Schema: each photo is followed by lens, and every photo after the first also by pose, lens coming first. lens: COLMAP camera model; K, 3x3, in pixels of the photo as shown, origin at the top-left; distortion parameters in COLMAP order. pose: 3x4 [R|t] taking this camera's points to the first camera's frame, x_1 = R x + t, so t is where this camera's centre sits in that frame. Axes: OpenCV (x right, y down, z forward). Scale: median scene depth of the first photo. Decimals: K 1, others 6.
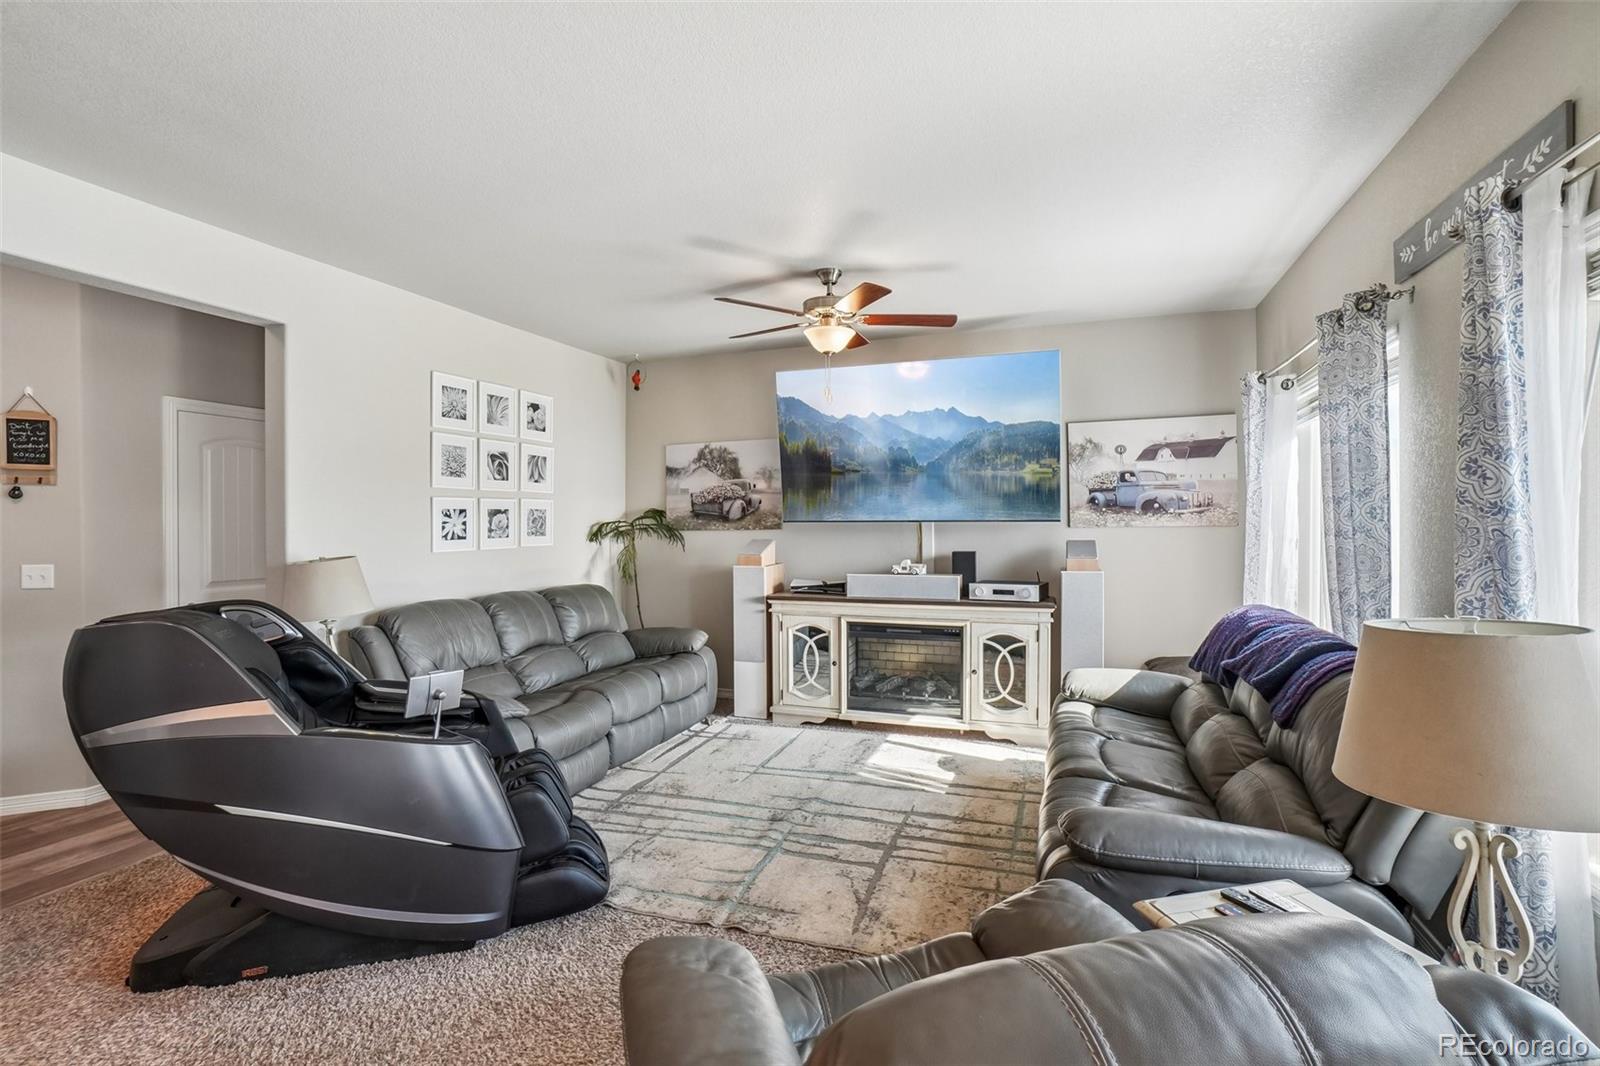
lens RADIAL K [[730.3, 0, 794.9], [0, 730.3, 529.2], [0, 0, 1]] dist [-0.042857, 0.000269]
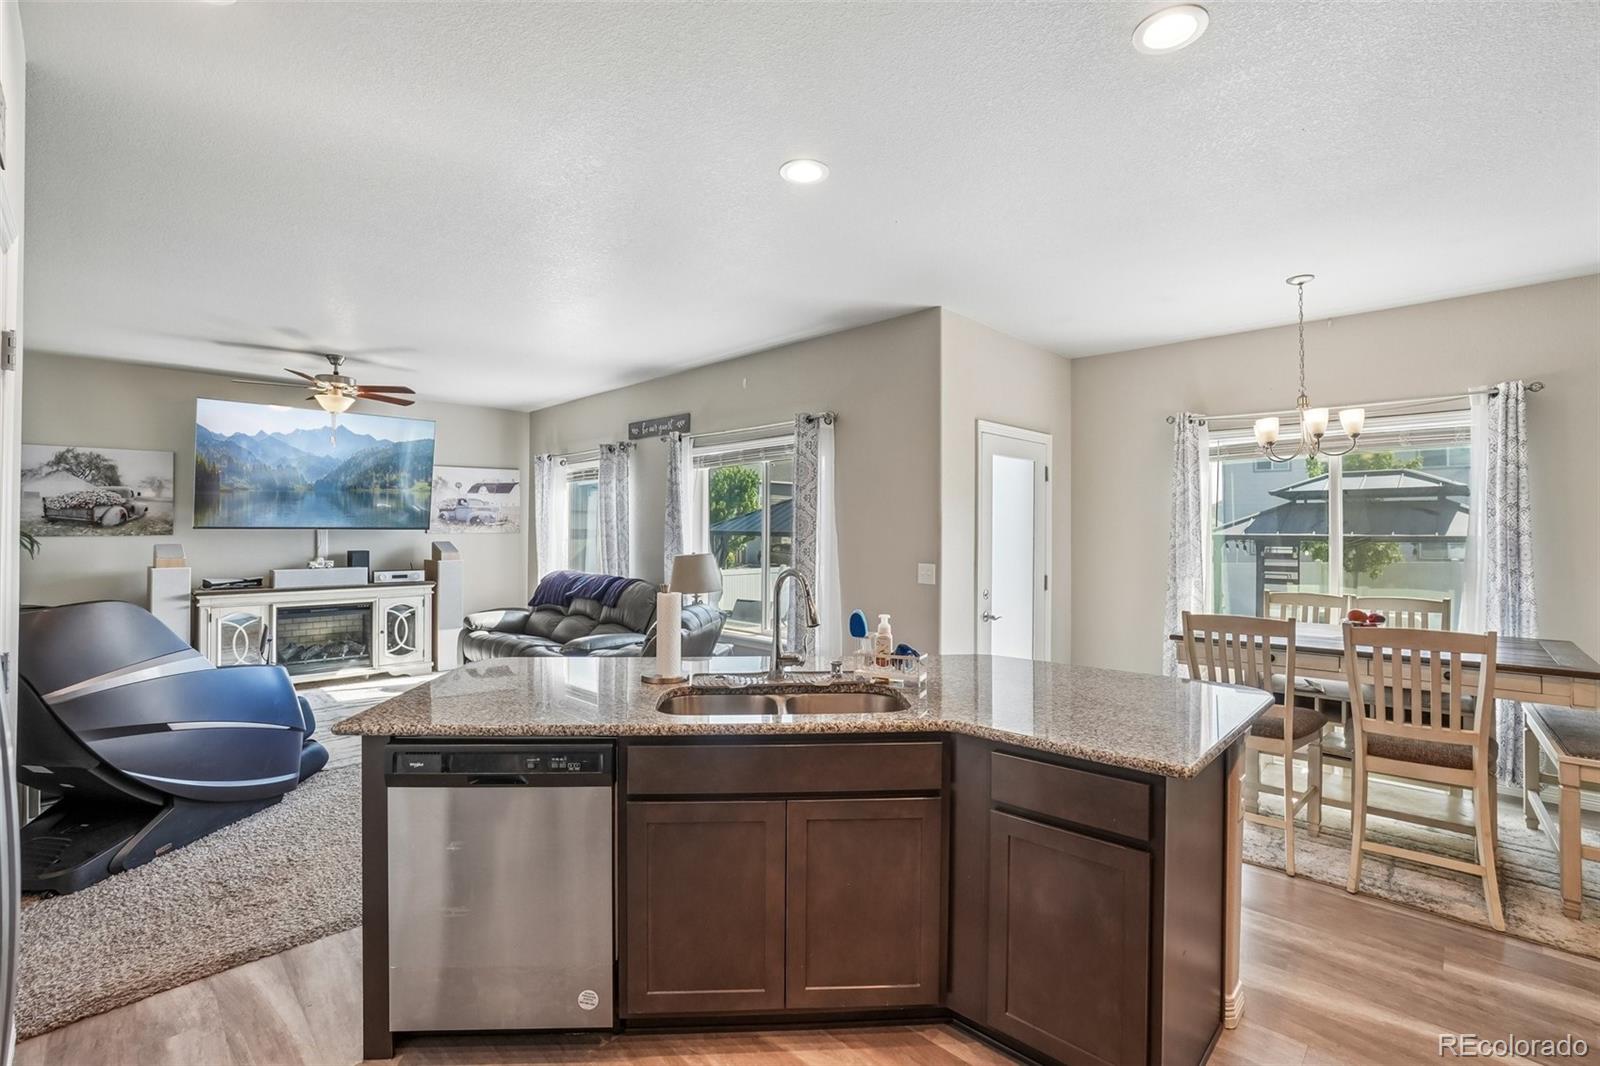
lens RADIAL K [[714.0, 0, 801.2], [0, 714.0, 529.3], [0, 0, 1]] dist [-0.083366, 0.029479]
pose [[0.398274, 0.007108, 0.917239, -0.678868], [0.002712, 0.999956, -0.008927, 0.004074], [-0.917262, 0.006043, 0.398237, -0.320246]]
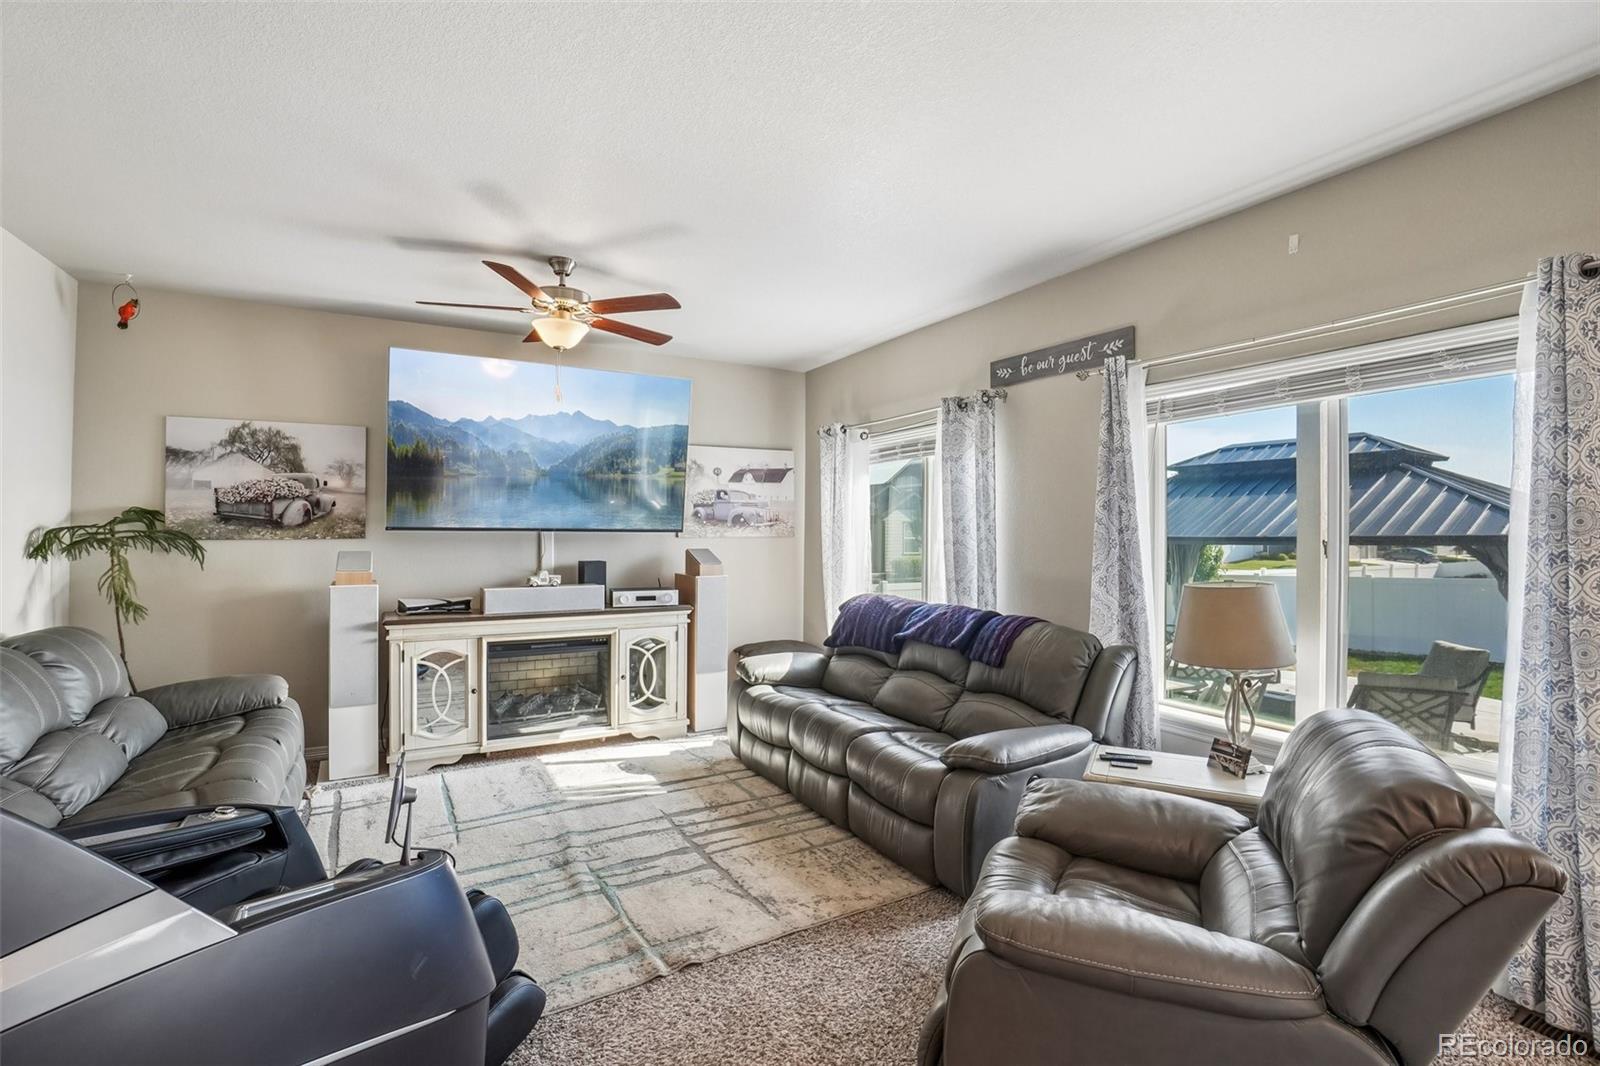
lens RADIAL K [[714.0, 0, 801.2], [0, 714.0, 529.3], [0, 0, 1]] dist [-0.083366, 0.029479]
pose [[0.634346, 0.011226, 0.772967, -0.360275], [-0.001323, 0.999909, -0.013436, -0.000504], [-0.773048, 0.007500, 0.634303, 0.161969]]
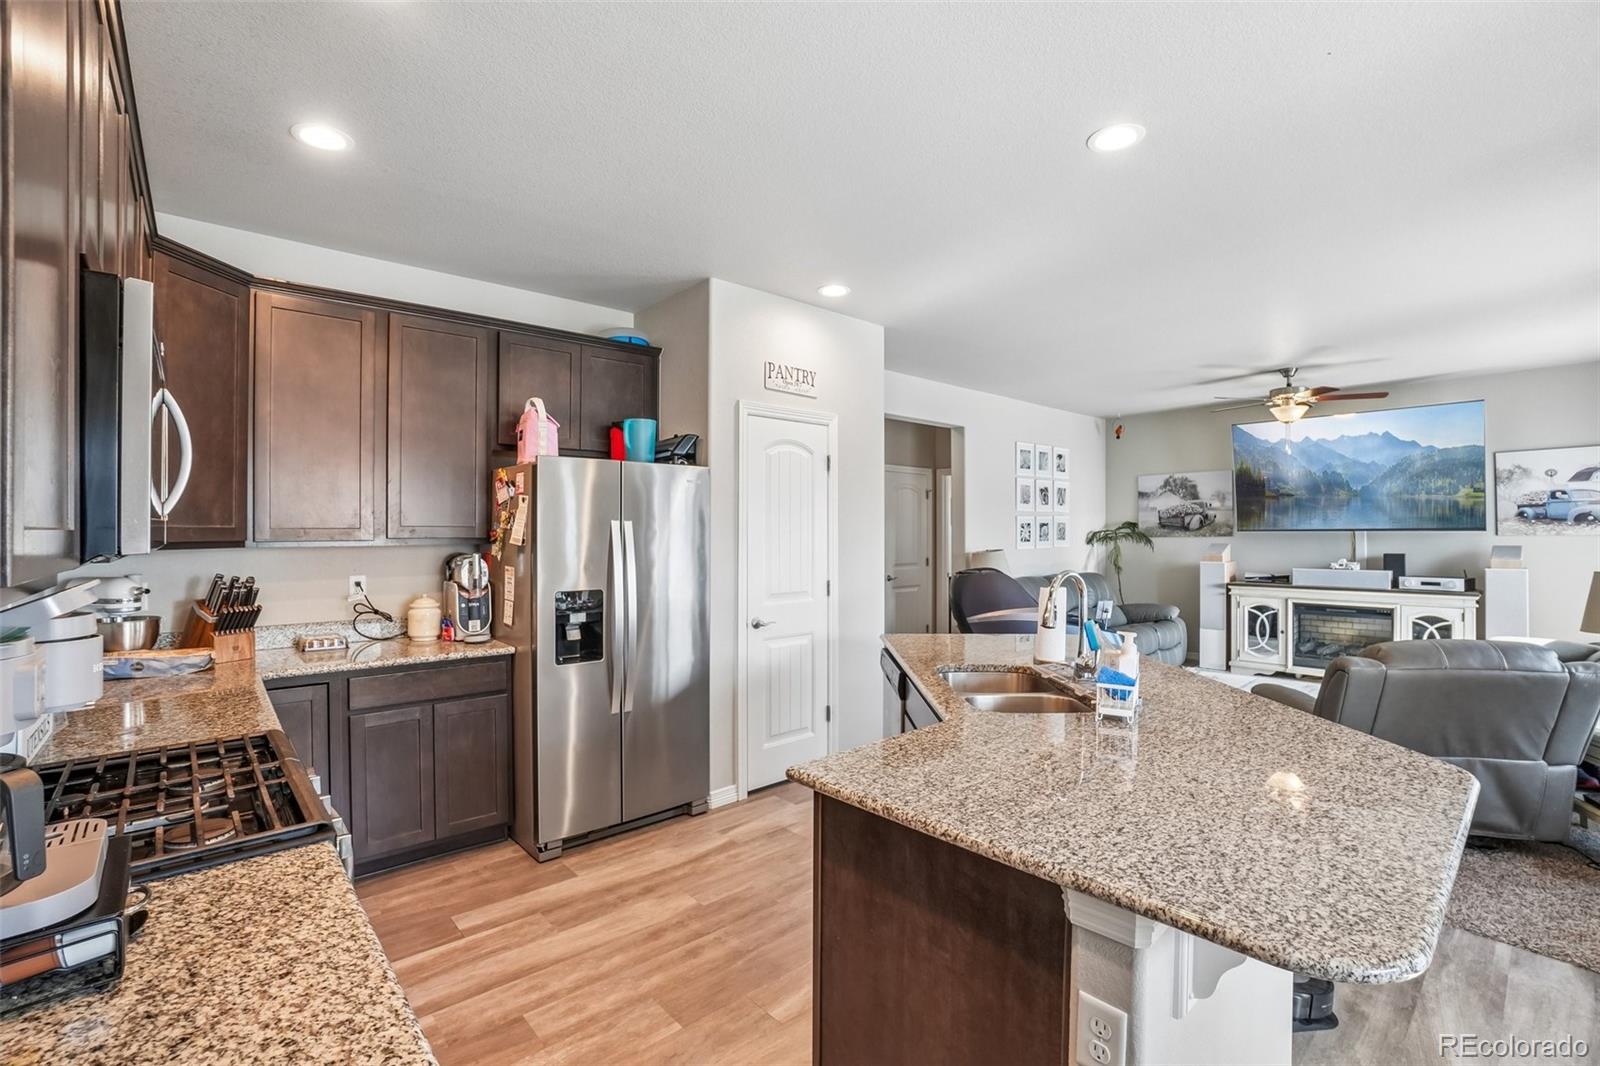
lens RADIAL K [[714.0, 0, 801.2], [0, 714.0, 529.3], [0, 0, 1]] dist [-0.083366, 0.029479]
pose [[0.885377, -0.000140, -0.464874, -0.153196], [-0.005344, 0.999931, -0.010481, 0.005767], [0.464843, 0.011764, 0.885315, -0.621225]]
